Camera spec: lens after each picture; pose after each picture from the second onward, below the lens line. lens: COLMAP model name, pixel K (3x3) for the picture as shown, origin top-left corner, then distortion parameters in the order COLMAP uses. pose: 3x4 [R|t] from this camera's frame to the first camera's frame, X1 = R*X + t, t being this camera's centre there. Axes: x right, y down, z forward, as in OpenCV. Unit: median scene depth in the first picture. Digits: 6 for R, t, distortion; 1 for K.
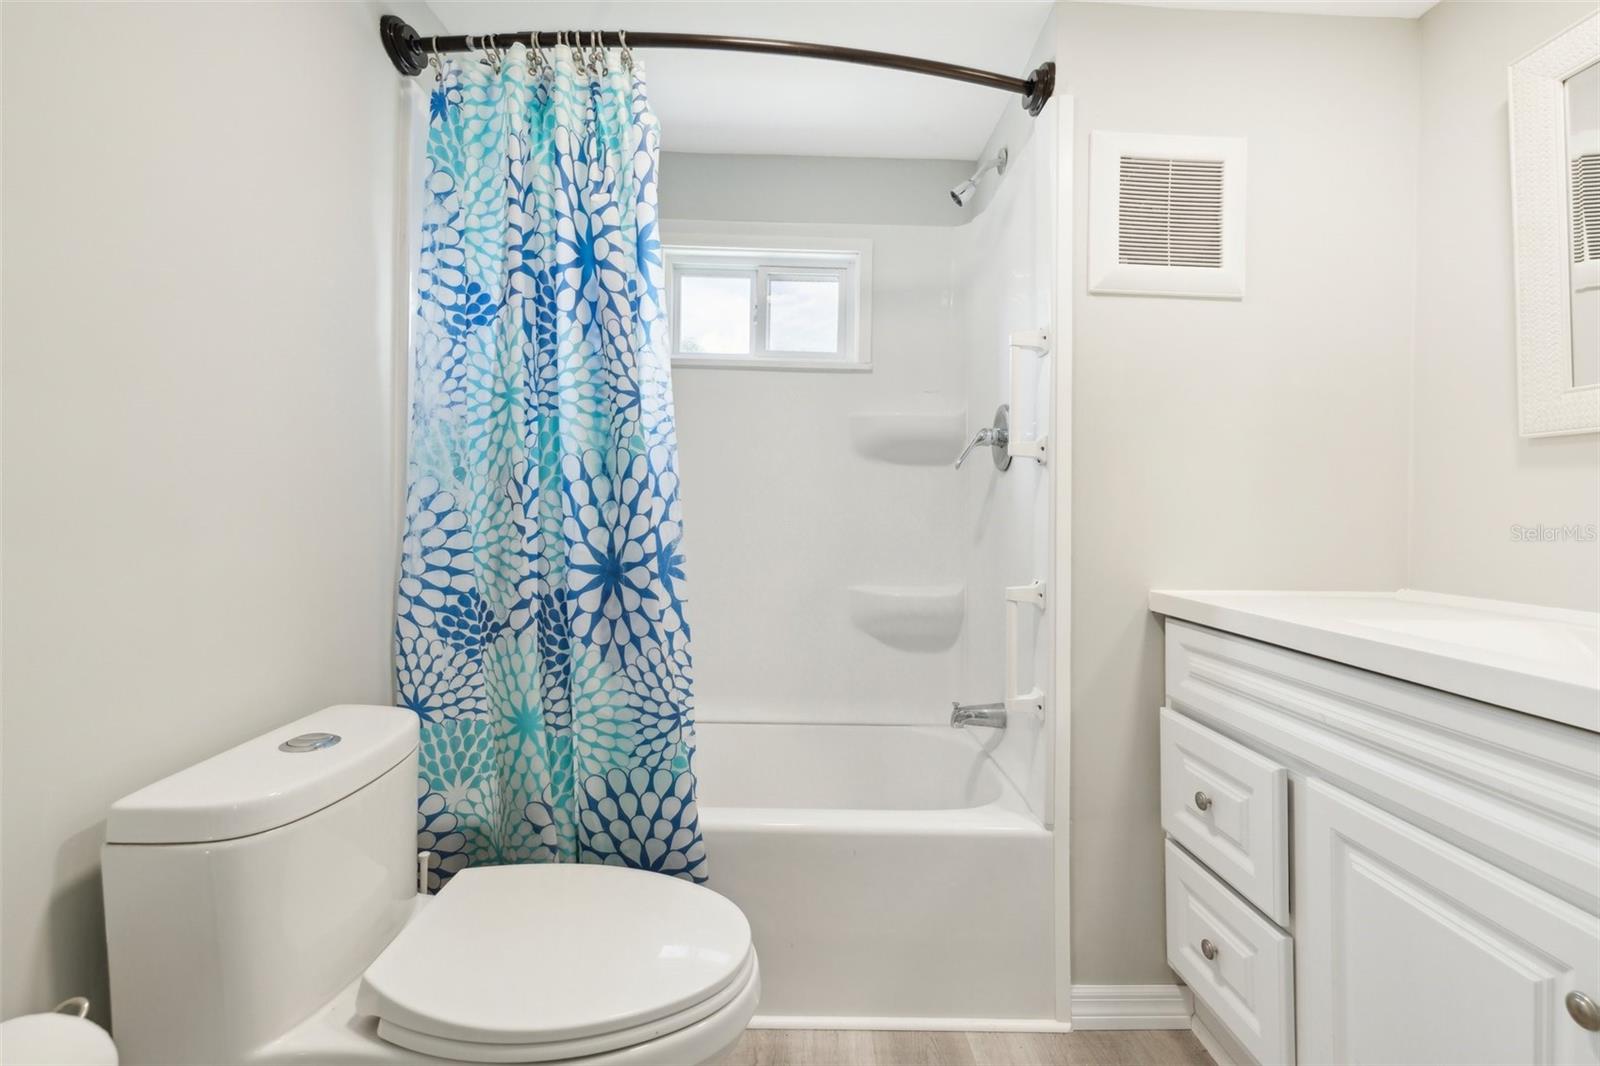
lens RADIAL K [[704.1, 0, 799.8], [0, 704.1, 494.9], [0, 0, 1]] dist [0.000563, 0.000496]
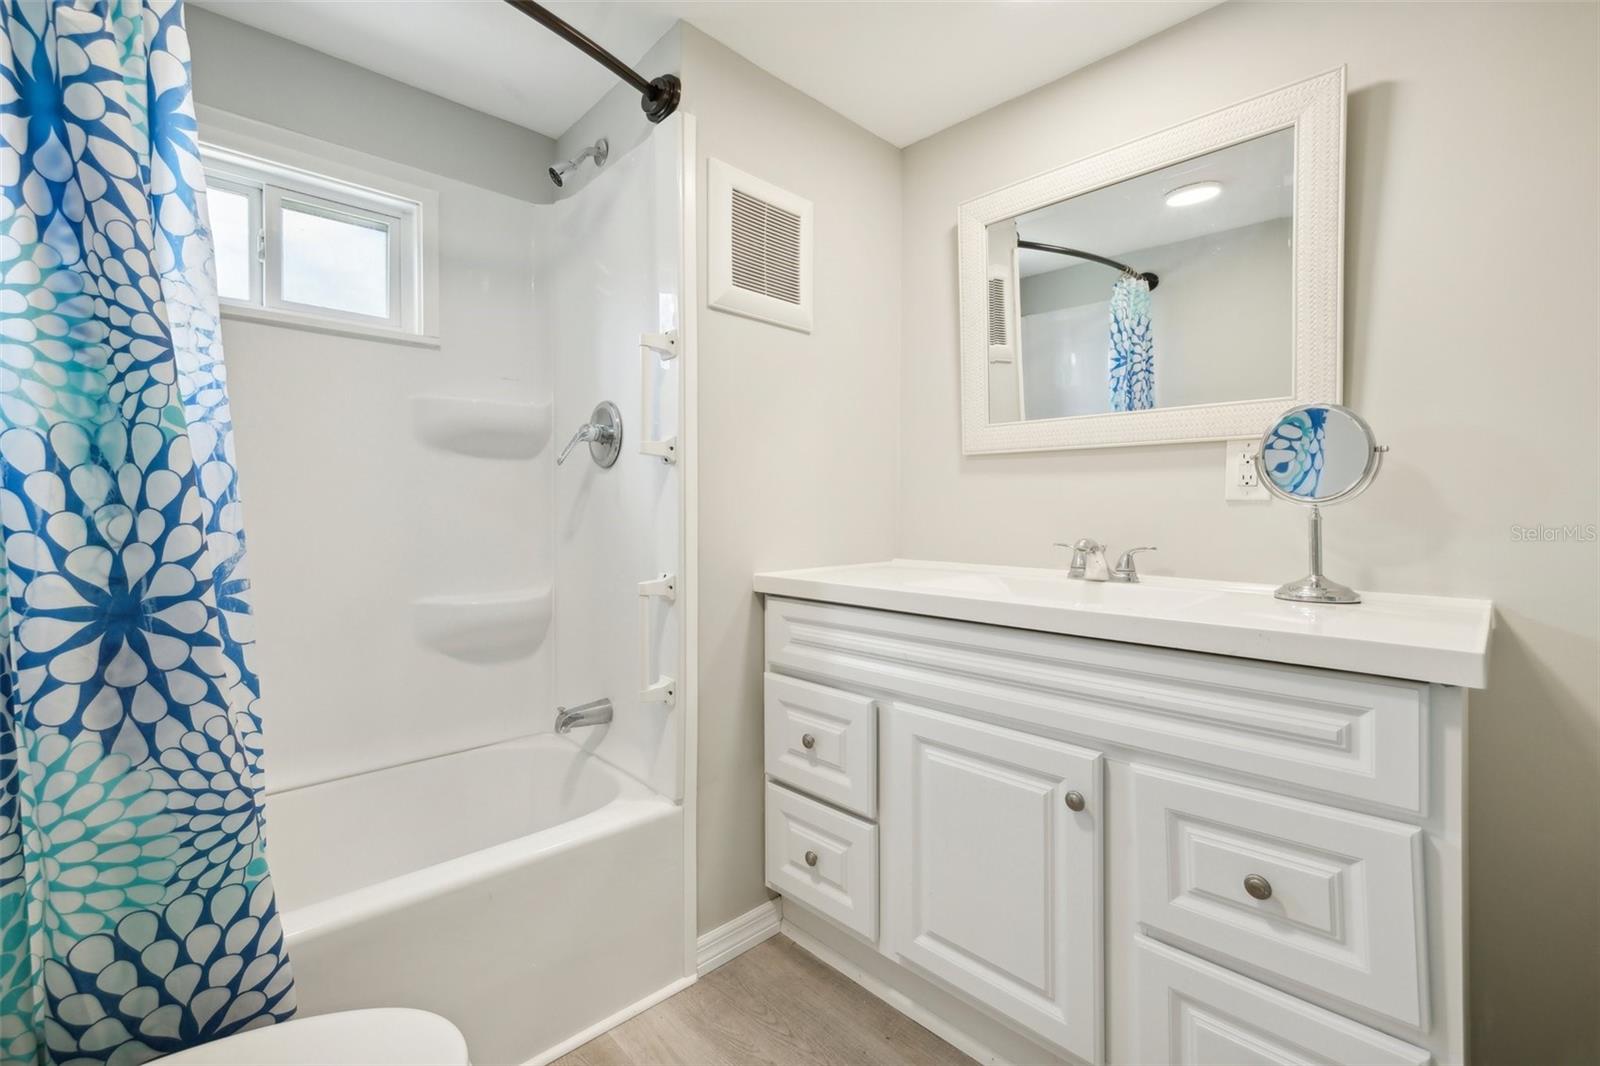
lens RADIAL K [[704.1, 0, 794.6], [0, 704.1, 506.0], [0, 0, 1]] dist [0.000563, 0.000496]
pose [[0.737706, -0.017073, 0.674906, -0.239178], [-0.000582, 0.999664, 0.025925, -0.007213], [-0.675122, -0.019518, 0.737448, 0.104878]]
